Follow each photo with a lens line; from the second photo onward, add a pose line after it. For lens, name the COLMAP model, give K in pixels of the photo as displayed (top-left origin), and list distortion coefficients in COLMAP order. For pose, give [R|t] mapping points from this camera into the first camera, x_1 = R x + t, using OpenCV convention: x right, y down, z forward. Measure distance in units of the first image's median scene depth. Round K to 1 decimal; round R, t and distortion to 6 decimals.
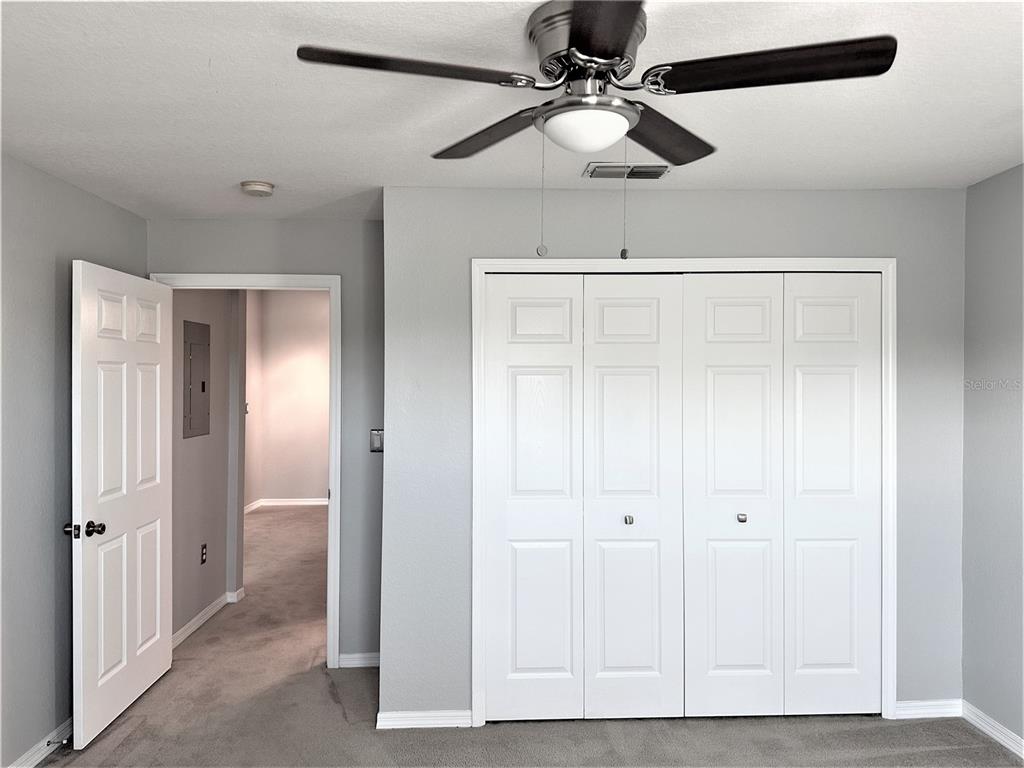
lens RADIAL K [[722.0, 0, 514.3], [0, 722.0, 382.6], [0, 0, 1]] dist [0.064190, -0.070113]
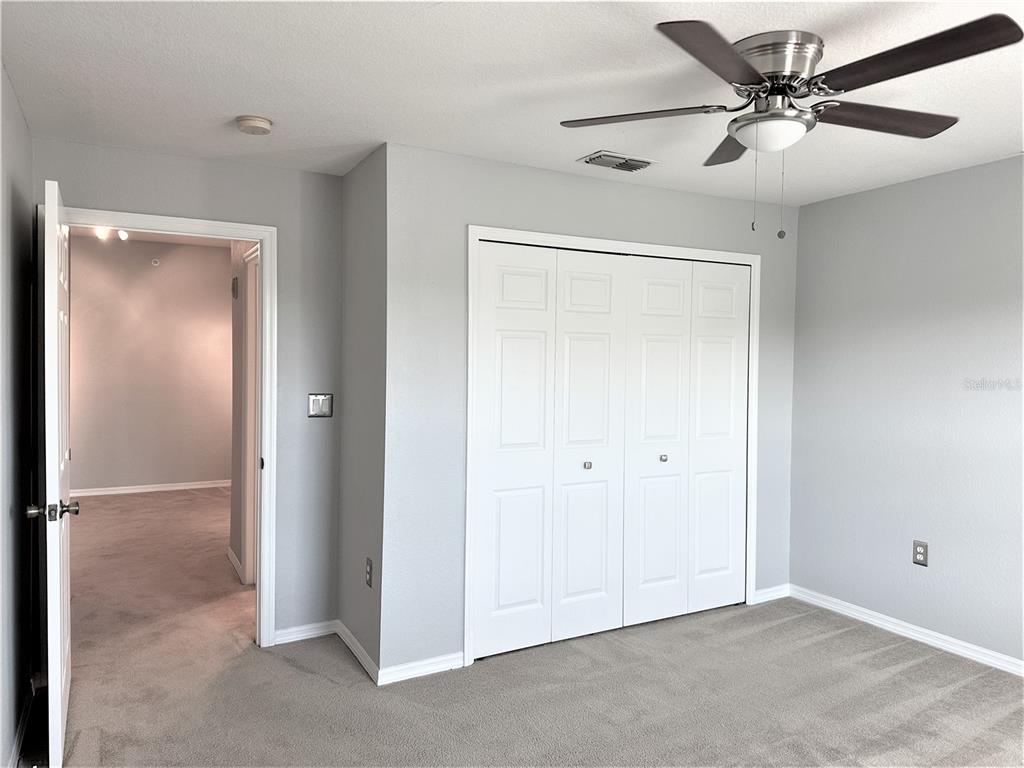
lens RADIAL K [[723.4, 0, 508.4], [0, 723.4, 383.0], [0, 0, 1]] dist [0.129356, -0.171302]
pose [[0.889390, -0.002801, 0.457140, -0.479620], [-0.010264, 0.999607, 0.026093, 0.028663], [-0.457033, -0.027899, 0.889012, 0.027516]]
